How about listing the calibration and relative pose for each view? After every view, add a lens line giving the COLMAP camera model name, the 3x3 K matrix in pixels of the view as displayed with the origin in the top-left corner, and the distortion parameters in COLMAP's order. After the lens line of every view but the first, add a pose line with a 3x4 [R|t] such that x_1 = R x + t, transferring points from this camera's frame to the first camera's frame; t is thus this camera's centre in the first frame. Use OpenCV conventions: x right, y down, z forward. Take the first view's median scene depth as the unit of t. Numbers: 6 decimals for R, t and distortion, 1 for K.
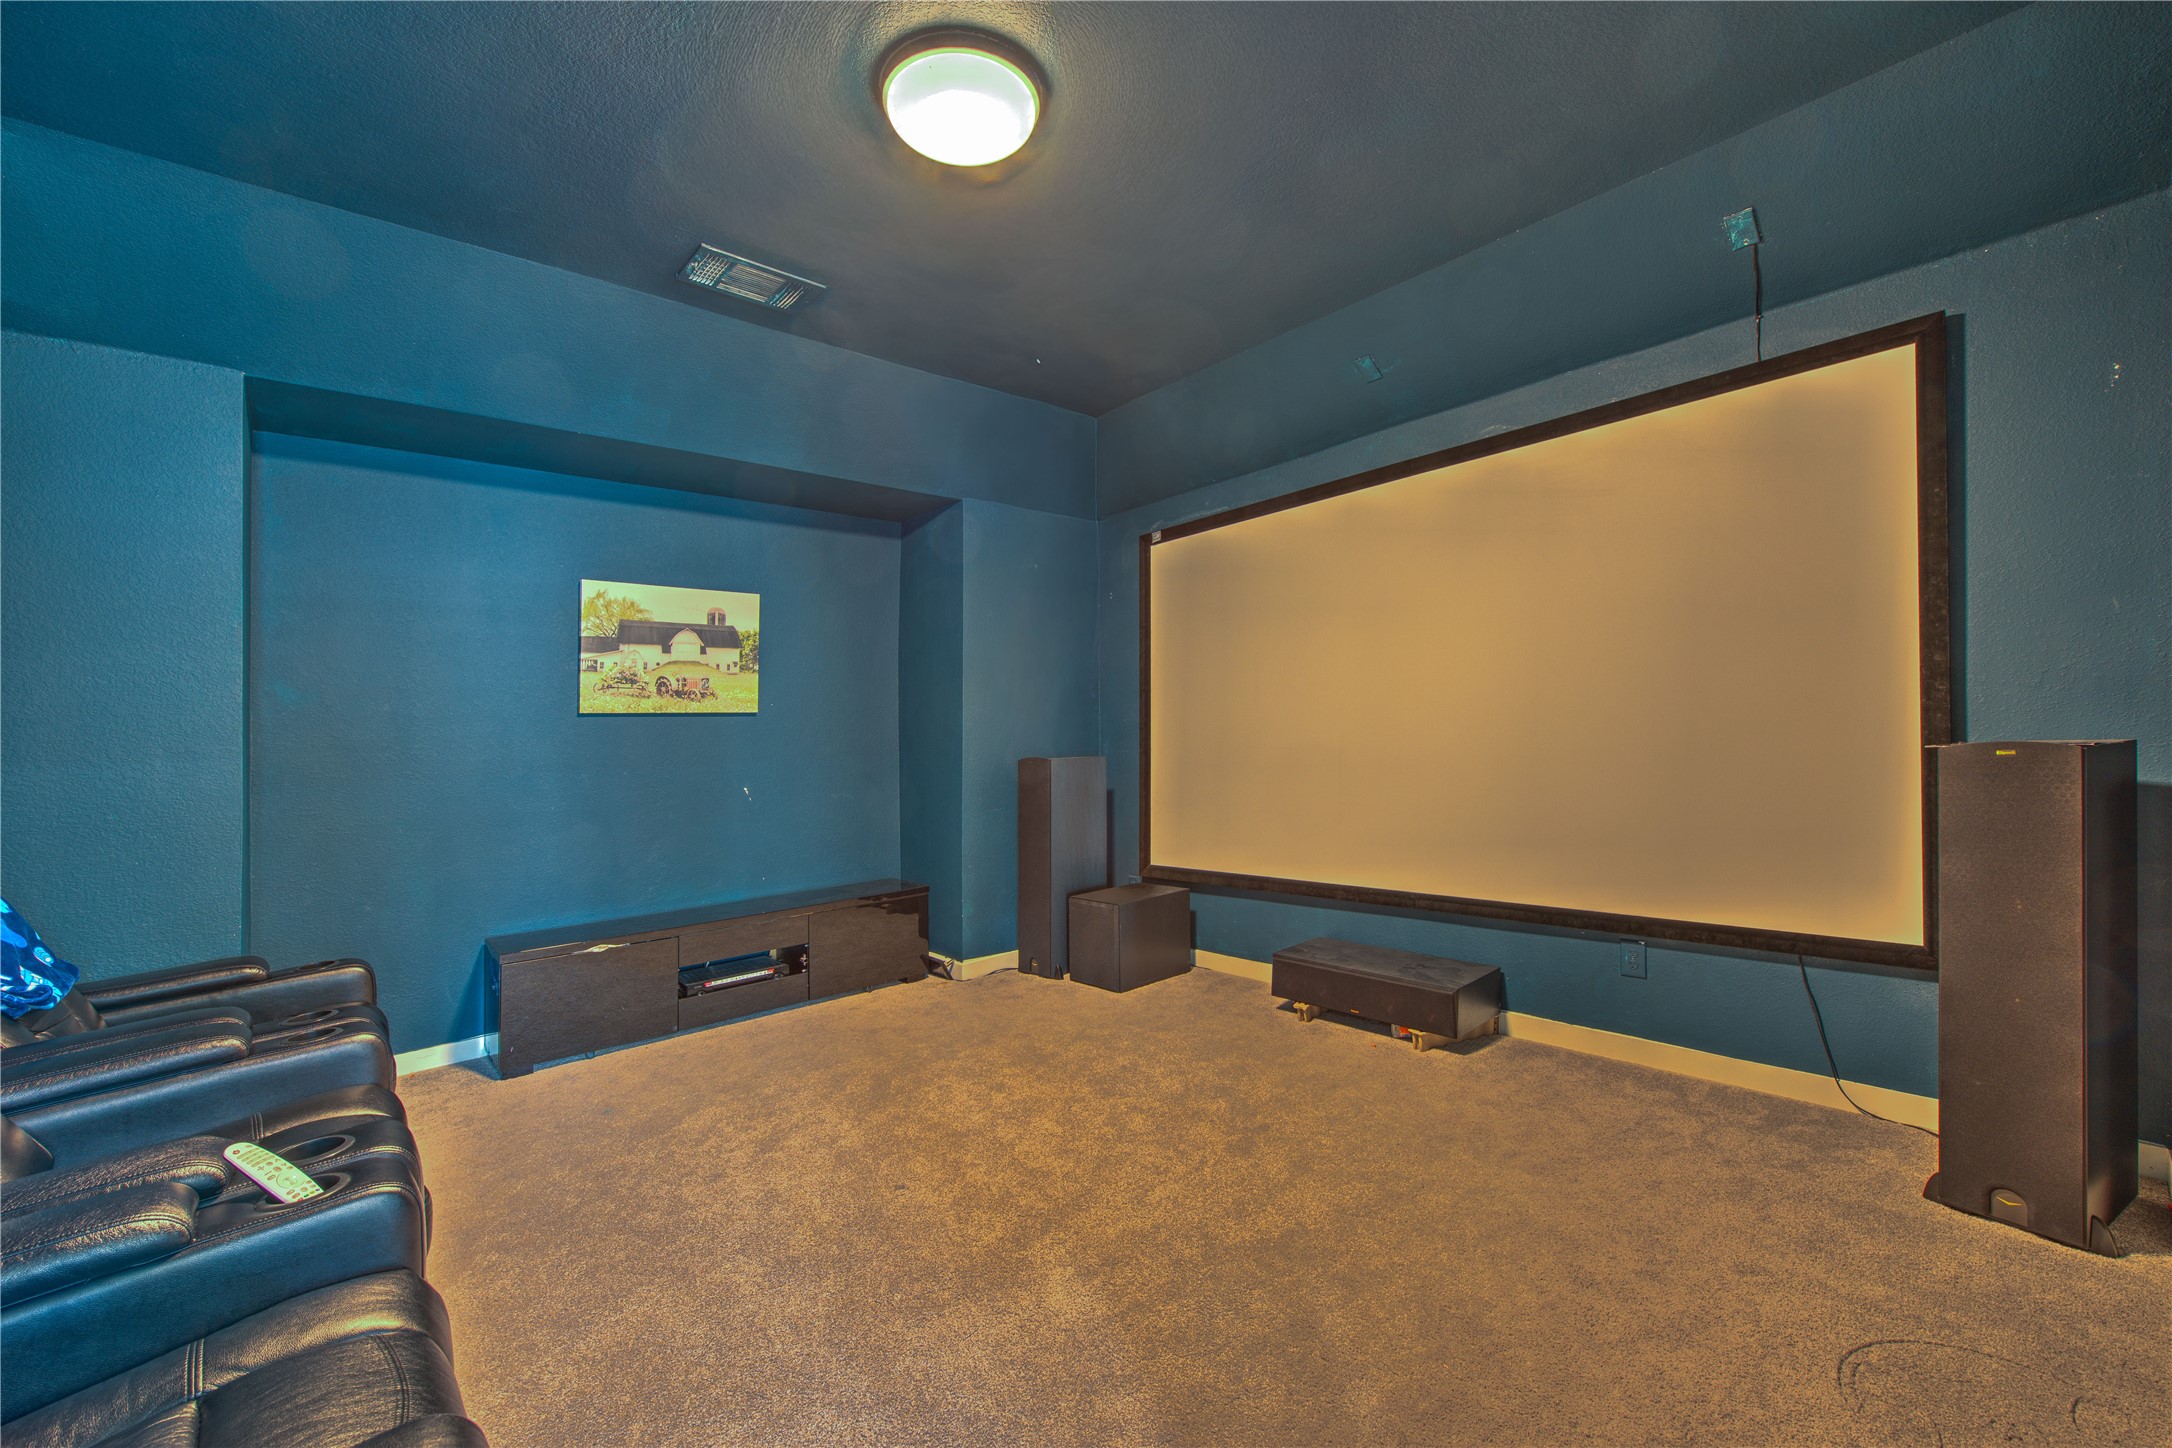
lens RADIAL K [[894.6, 0, 1092.0], [0, 894.6, 742.6], [0, 0, 1]] dist [0.001197, -0.000813]
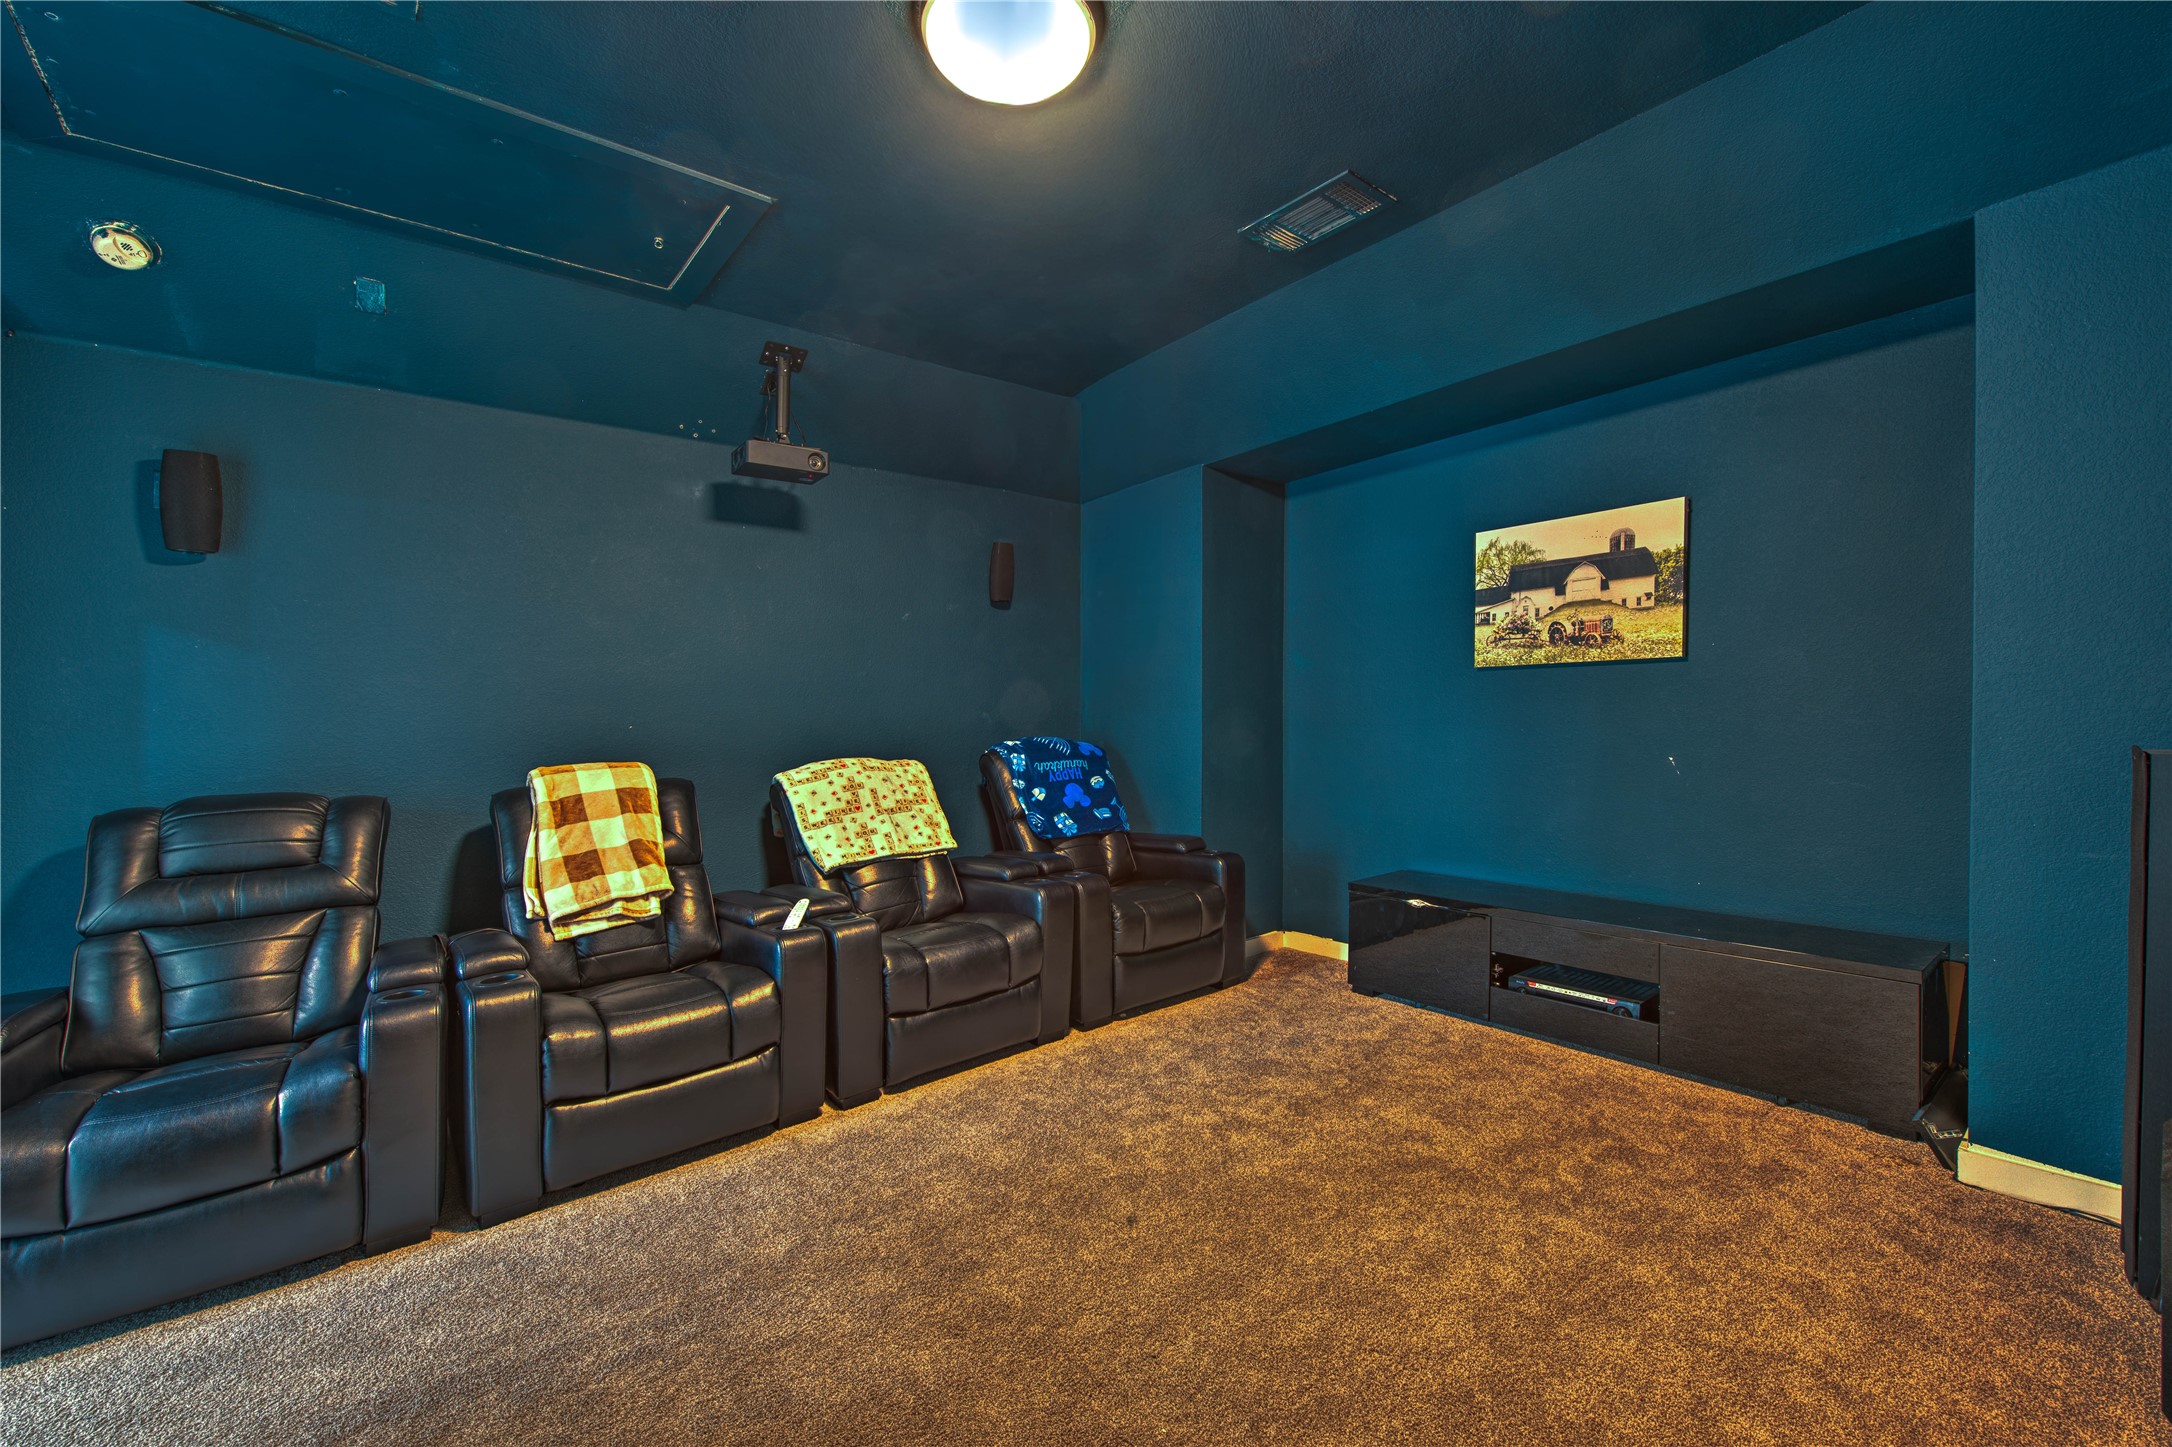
lens RADIAL K [[894.6, 0, 1172.9], [0, 894.6, 686.2], [0, 0, 1]] dist [0.001197, -0.000813]
pose [[-0.017831, 0.005655, -0.999825, 0.405340], [0.014534, 0.999880, 0.005396, -0.021651], [0.999735, -0.014435, -0.017911, 0.646303]]
